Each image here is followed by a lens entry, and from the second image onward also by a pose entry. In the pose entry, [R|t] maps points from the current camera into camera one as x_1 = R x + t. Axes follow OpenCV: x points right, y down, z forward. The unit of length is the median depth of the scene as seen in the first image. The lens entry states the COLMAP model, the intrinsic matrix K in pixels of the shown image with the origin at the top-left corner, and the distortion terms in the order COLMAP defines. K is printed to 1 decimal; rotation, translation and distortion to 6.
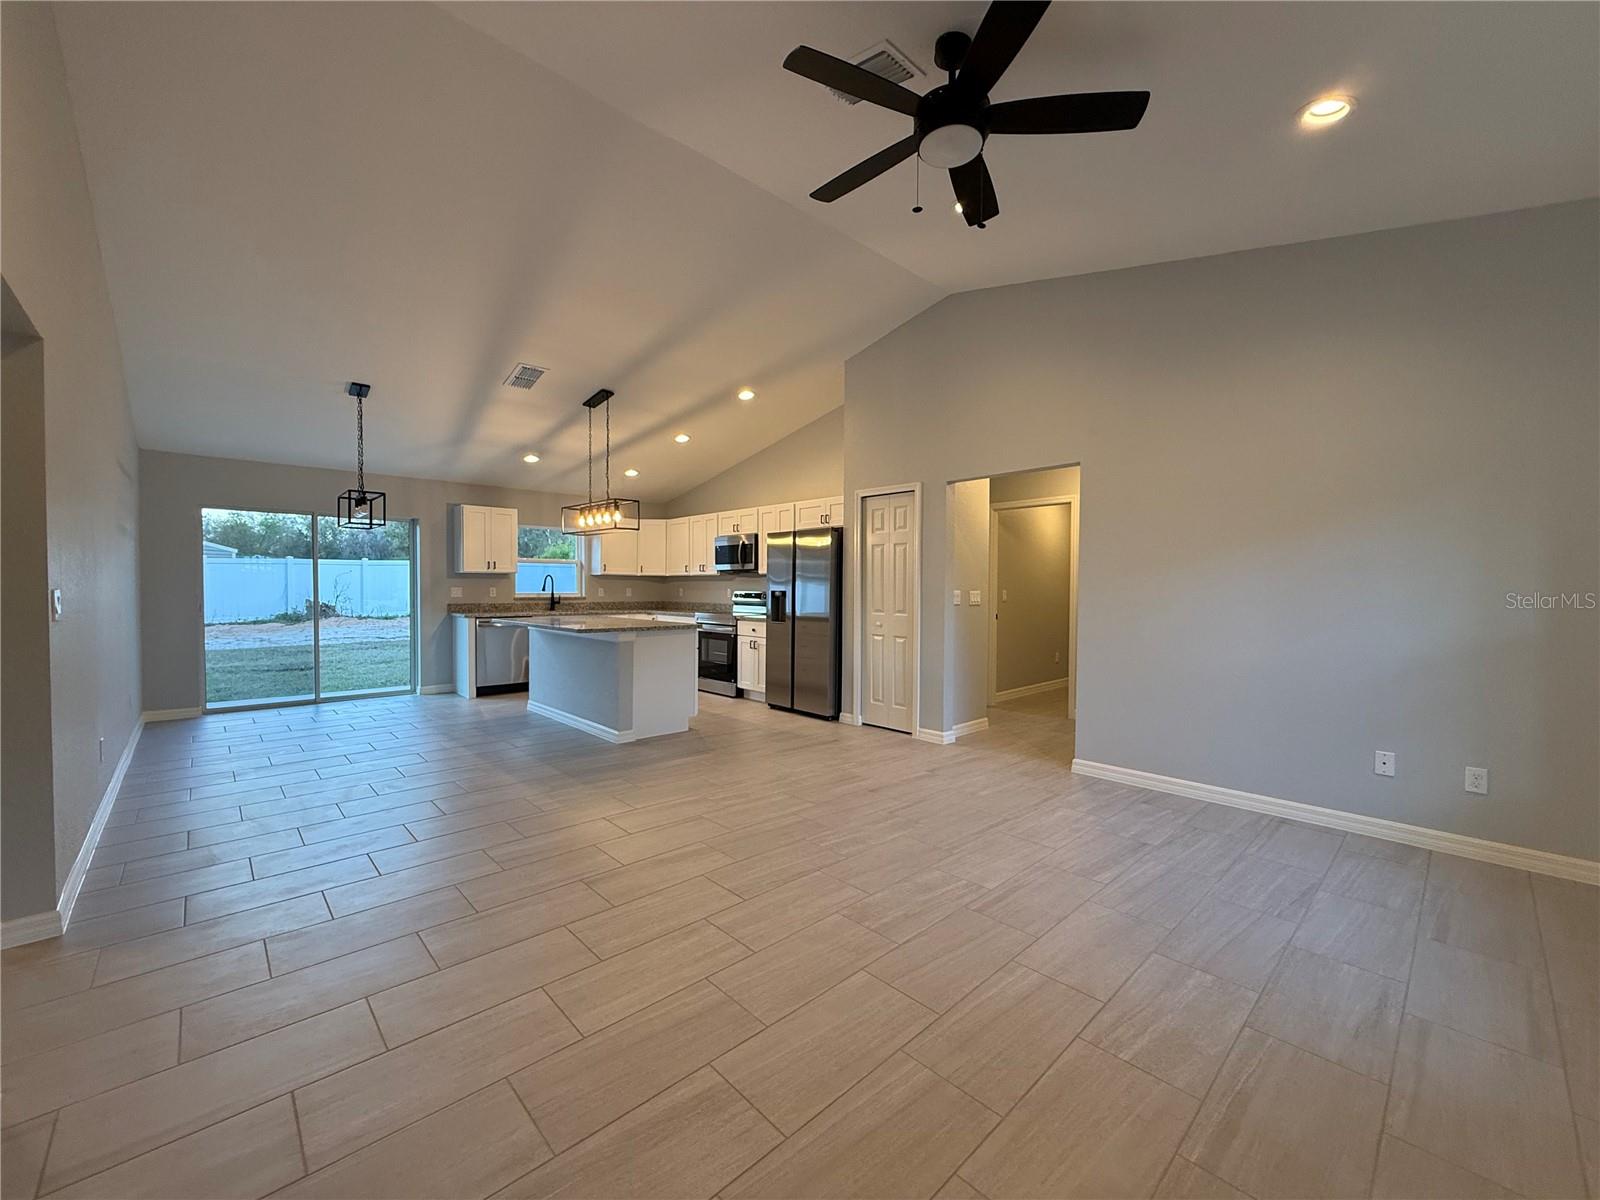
lens RADIAL K [[640.1, 0, 806.7], [0, 640.1, 602.6], [0, 0, 1]] dist [-0.000581, -0.000049]
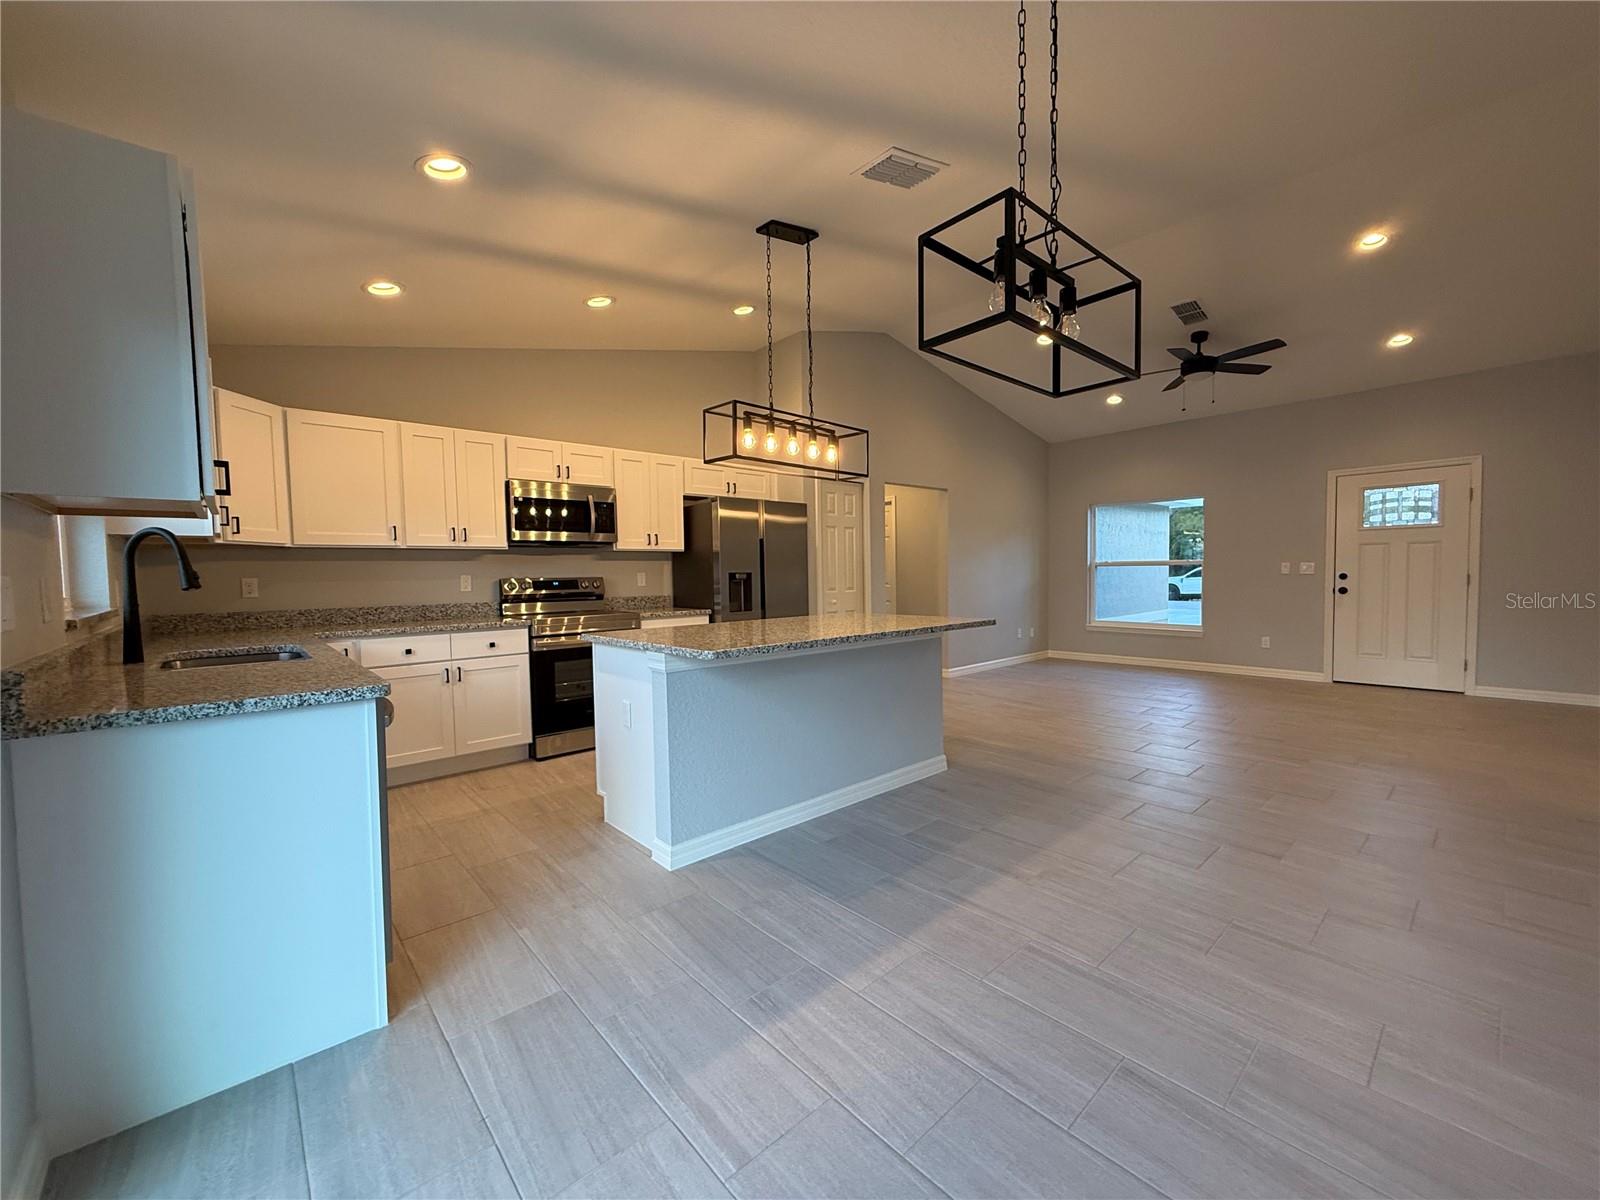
lens RADIAL K [[640.1, 0, 806.7], [0, 640.1, 602.6], [0, 0, 1]] dist [-0.000581, -0.000049]
pose [[0.024389, -0.049152, 0.998494, -0.708805], [0.039942, 0.998041, 0.048154, -0.014155], [-0.998904, 0.038707, 0.026305, 0.760735]]
